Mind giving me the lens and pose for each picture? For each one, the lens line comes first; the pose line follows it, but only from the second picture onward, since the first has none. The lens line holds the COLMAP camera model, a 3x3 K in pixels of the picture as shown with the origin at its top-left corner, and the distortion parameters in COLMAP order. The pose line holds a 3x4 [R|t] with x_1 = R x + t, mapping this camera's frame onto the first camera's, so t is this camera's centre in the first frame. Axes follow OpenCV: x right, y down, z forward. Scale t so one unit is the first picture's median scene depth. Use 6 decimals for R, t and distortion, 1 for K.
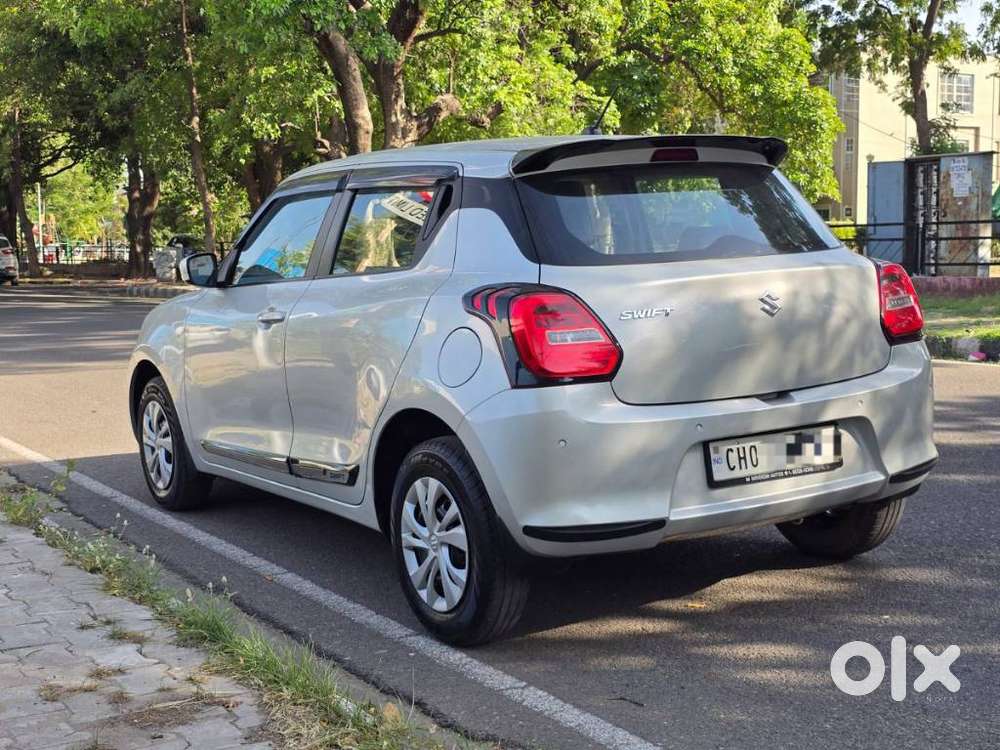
lens RADIAL K [[1351.8, 0, 500.0], [0, 1351.8, 375.0], [0, 0, 1]] dist [0.189539, -0.535725]
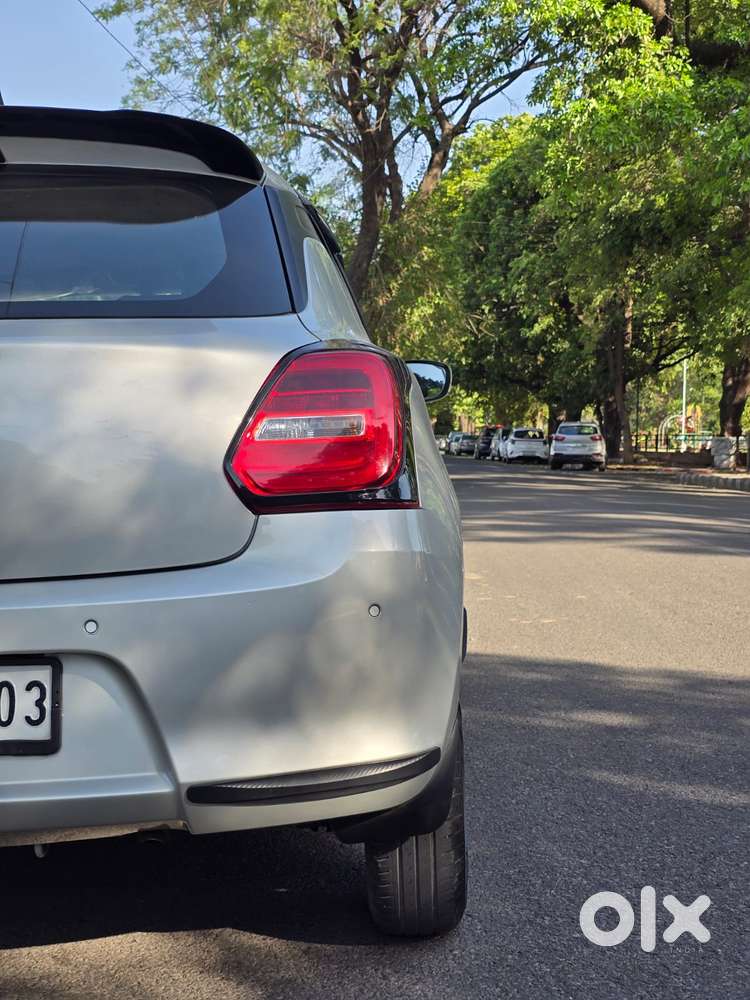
lens RADIAL K [[1351.8, 0, 405.6], [0, 1351.8, 498.9], [0, 0, 1]] dist [0.189539, -0.535725]
pose [[0.841190, 0.043289, -0.539003, 0.633093], [-0.071816, 0.996904, -0.032014, -0.016653], [0.535949, 0.065638, 0.841695, 0.673223]]
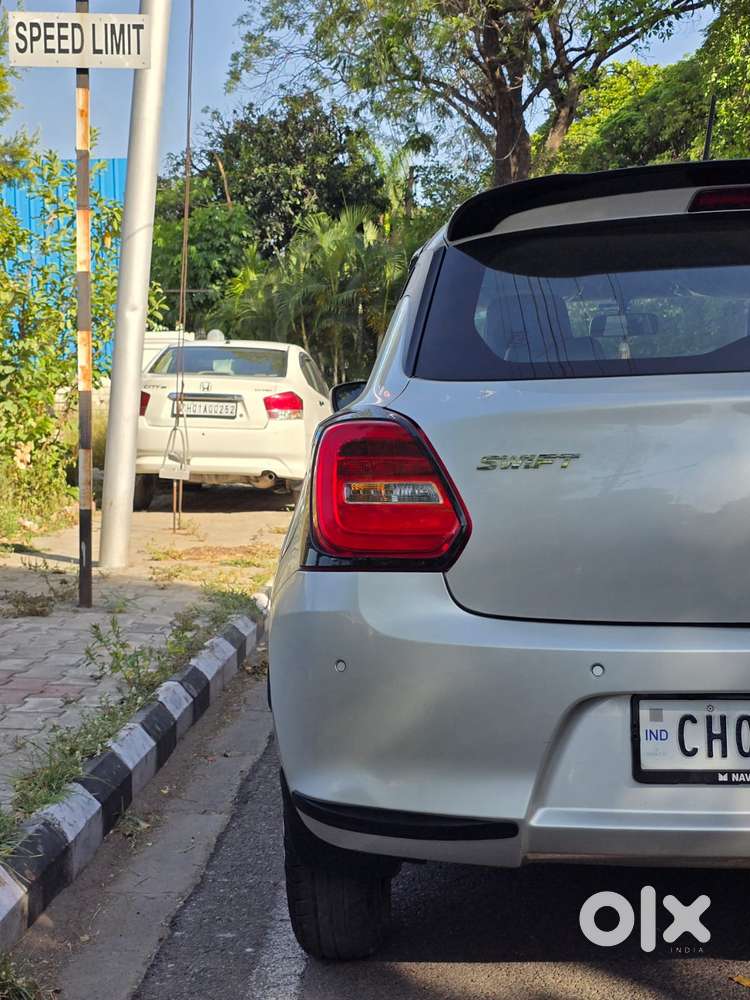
lens RADIAL K [[1427.3, 0, 375.0], [0, 1427.3, 500.0], [0, 0, 1]] dist [0.186501, -0.655263]
pose [[0.806644, 0.057616, -0.588223, 0.394960], [-0.075690, 0.997113, -0.006128, -0.018962], [0.586172, 0.049466, 0.808675, 0.440881]]
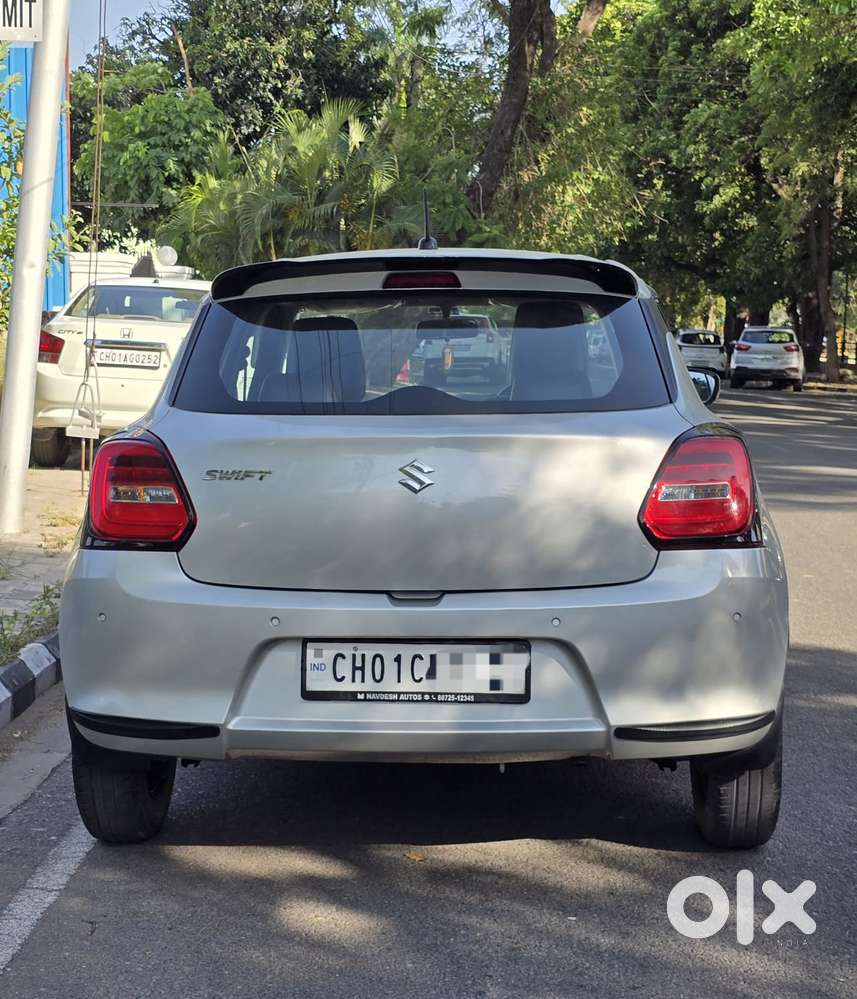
lens RADIAL K [[1842.6, 0, 428.7], [0, 1842.6, 469.4], [0, 0, 1]] dist [0.177946, -0.409739]
pose [[0.814190, 0.082134, -0.574760, 0.802849], [-0.096258, 0.995339, 0.005880, -0.062724], [0.572564, 0.050538, 0.818301, 0.139302]]
